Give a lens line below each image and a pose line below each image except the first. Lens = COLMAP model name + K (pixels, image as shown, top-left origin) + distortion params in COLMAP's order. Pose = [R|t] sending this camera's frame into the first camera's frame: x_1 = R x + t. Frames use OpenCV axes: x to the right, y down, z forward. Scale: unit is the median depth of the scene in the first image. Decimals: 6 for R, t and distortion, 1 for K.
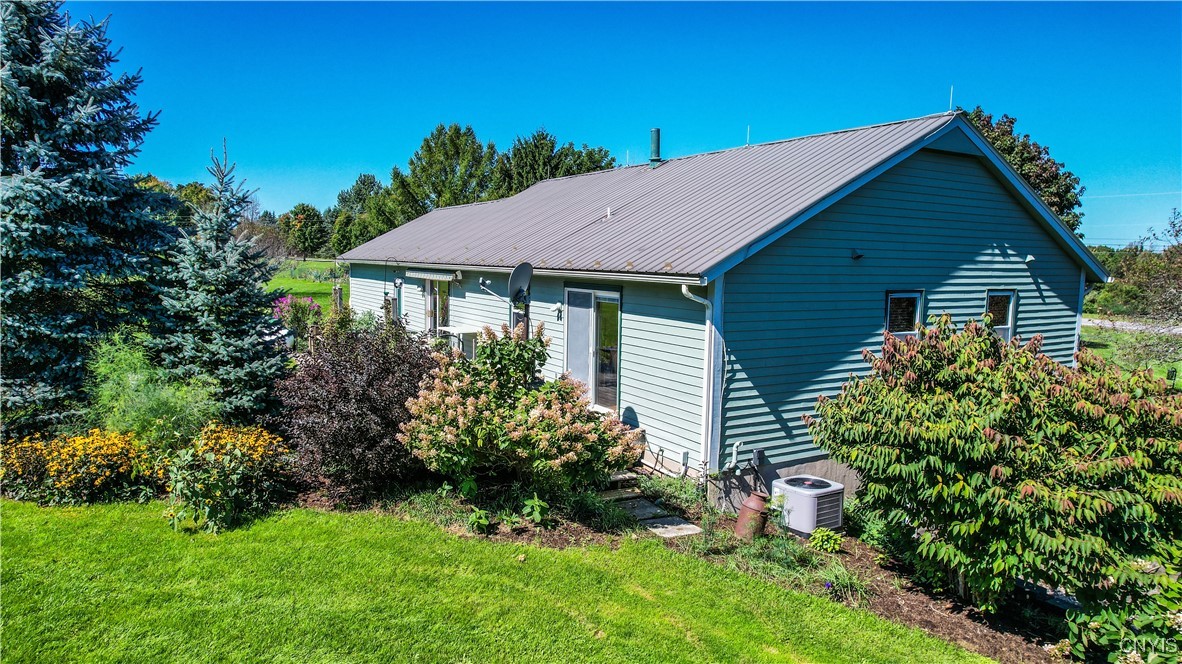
lens RADIAL K [[755.9, 0, 586.6], [0, 755.9, 337.6], [0, 0, 1]] dist [-0.067138, 0.054462]
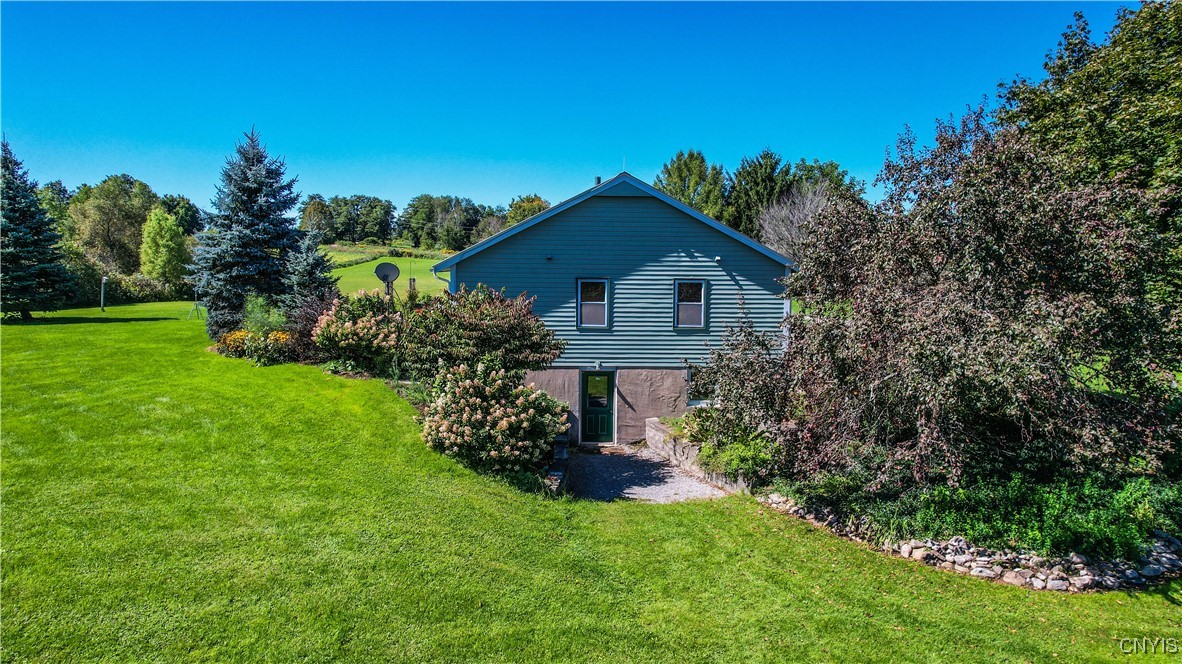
lens RADIAL K [[755.9, 0, 586.6], [0, 755.9, 337.6], [0, 0, 1]] dist [-0.067138, 0.054462]
pose [[0.877106, 0.044584, -0.478224, 1.396063], [-0.048721, 0.998805, 0.003759, 0.077116], [0.477820, 0.020003, 0.878230, -0.597885]]
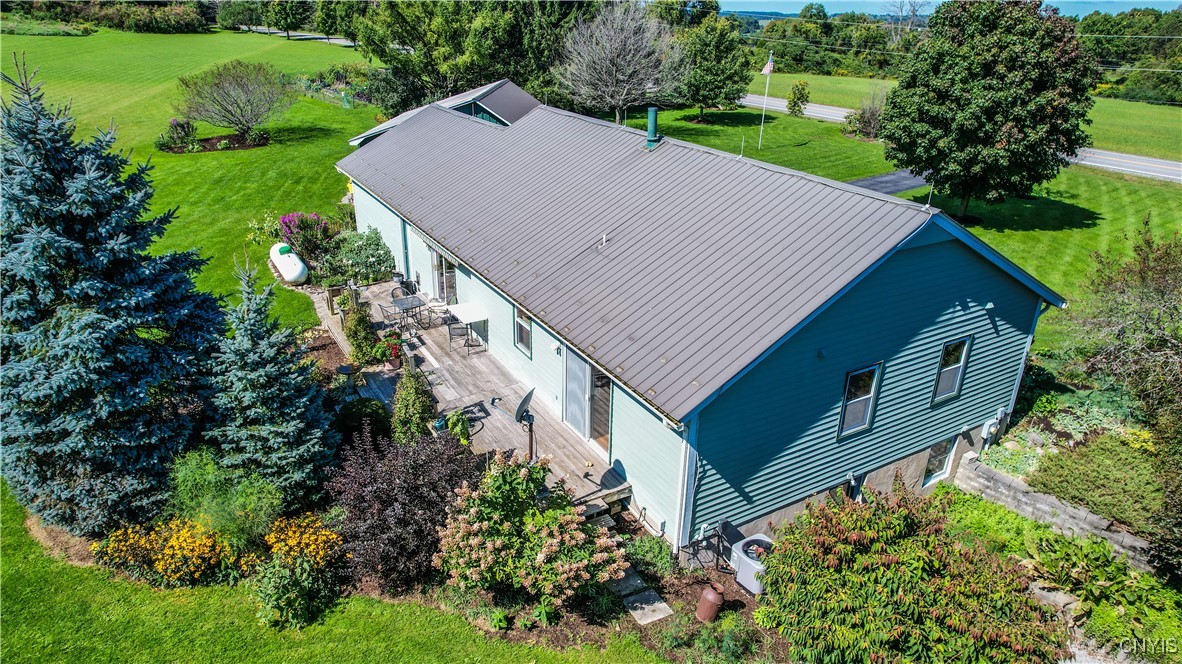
lens RADIAL K [[755.9, 0, 586.6], [0, 755.9, 337.6], [0, 0, 1]] dist [-0.067138, 0.054462]
pose [[0.999997, 0.000983, -0.002032, 0.008864], [-0.000305, 0.950817, 0.309754, -0.506413], [0.002237, -0.309752, 0.950815, -0.070260]]
